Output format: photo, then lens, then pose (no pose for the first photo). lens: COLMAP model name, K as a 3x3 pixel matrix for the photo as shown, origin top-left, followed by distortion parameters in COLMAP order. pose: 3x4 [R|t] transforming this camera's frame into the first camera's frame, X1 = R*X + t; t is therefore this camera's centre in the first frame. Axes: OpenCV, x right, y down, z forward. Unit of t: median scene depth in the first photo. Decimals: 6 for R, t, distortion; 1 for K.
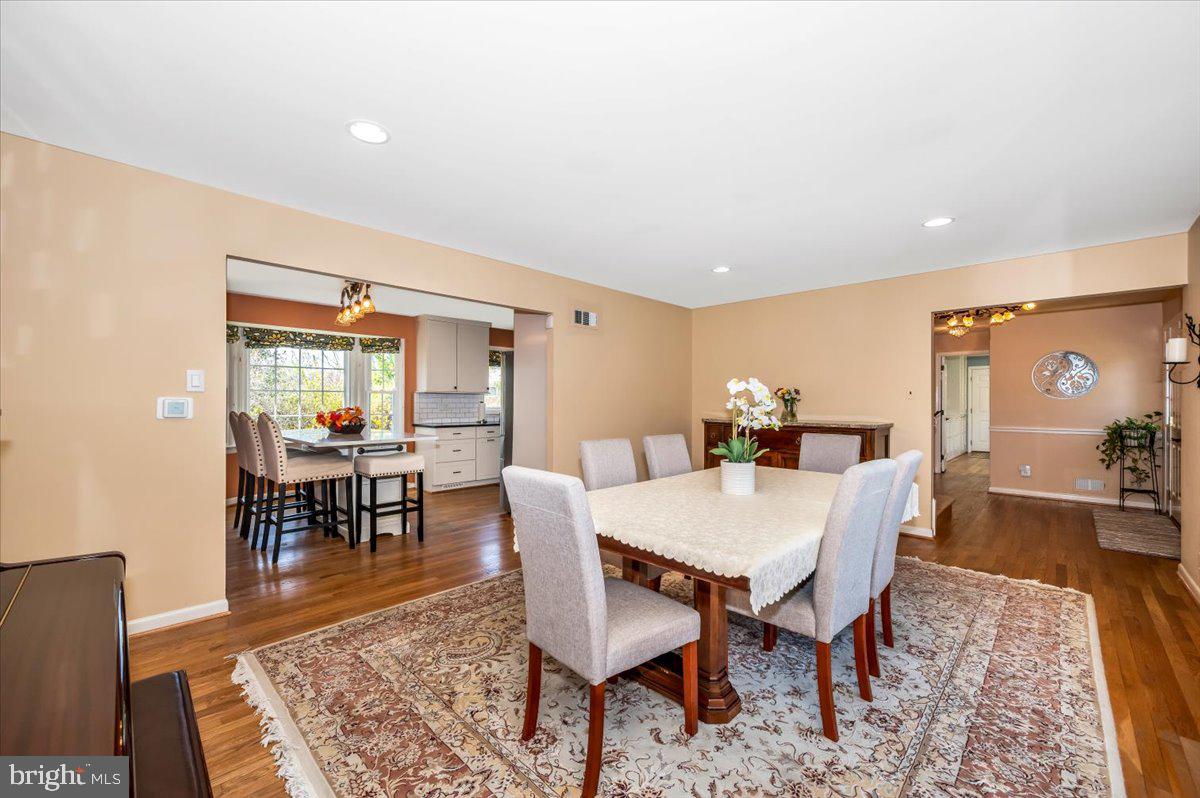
lens RADIAL K [[476.9, 0, 605.0], [0, 476.9, 400.5], [0, 0, 1]] dist [0.002973, -0.000312]
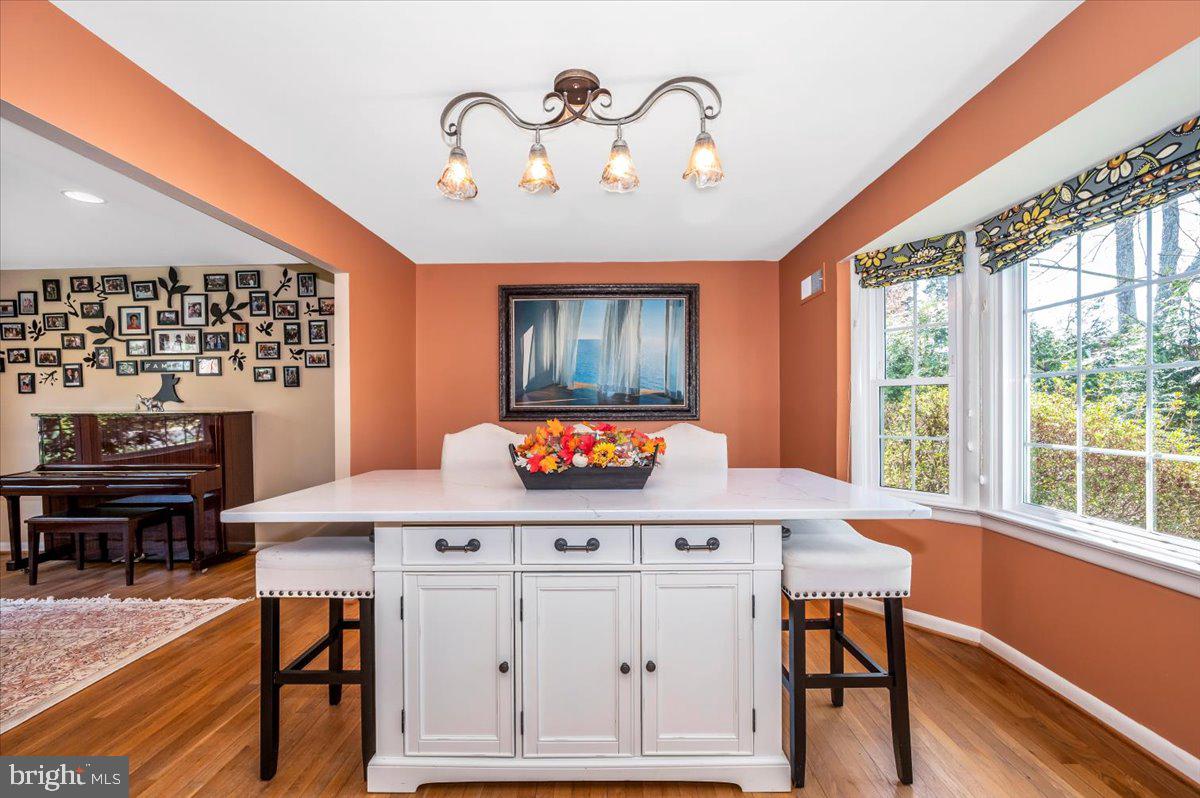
lens RADIAL K [[476.9, 0, 601.7], [0, 476.9, 415.6], [0, 0, 1]] dist [0.002973, -0.000312]
pose [[-0.728388, 0.015994, -0.684978, -0.204899], [0.007452, 0.999853, 0.015422, 0.000350], [0.685124, 0.006129, -0.728401, 0.931981]]
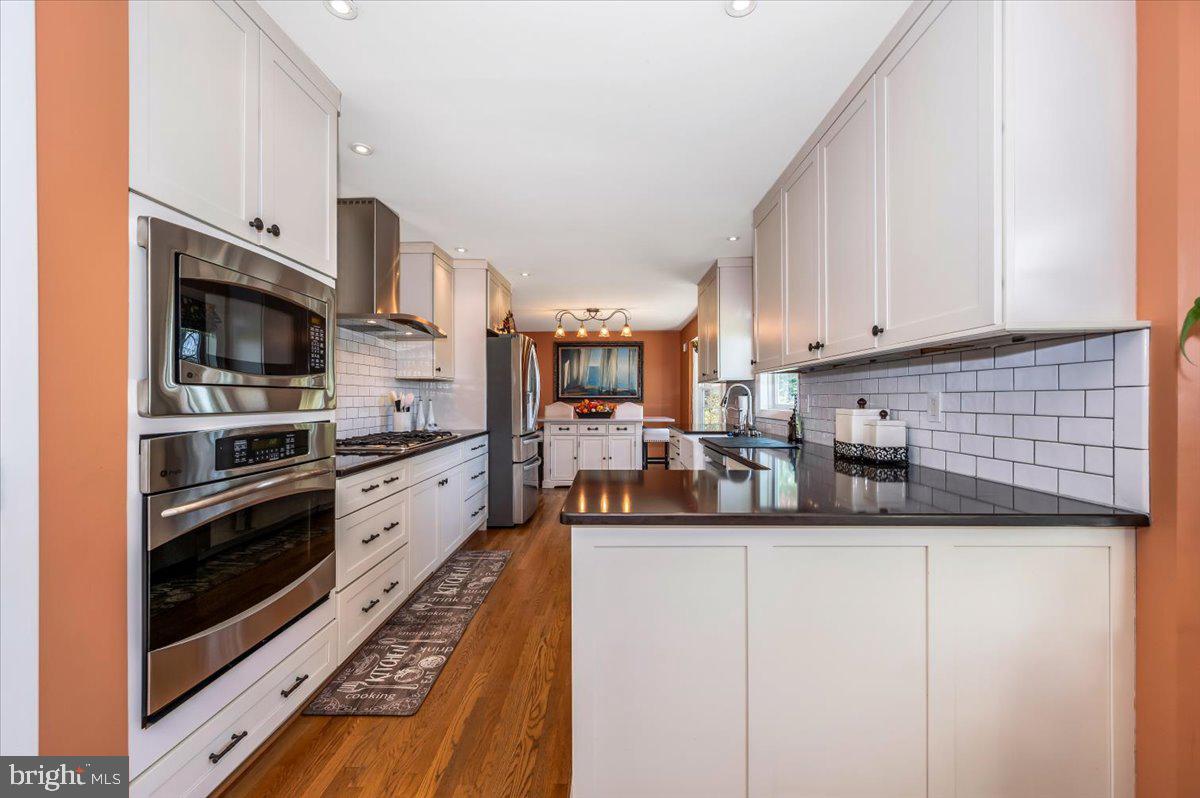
lens RADIAL K [[476.9, 0, 606.4], [0, 476.9, 399.3], [0, 0, 1]] dist [0.002973, -0.000312]
pose [[-0.722621, 0.001822, -0.691242, 0.294137], [0.004425, 0.999988, -0.001990, 0.009072], [0.691230, -0.004497, -0.722621, 1.472881]]
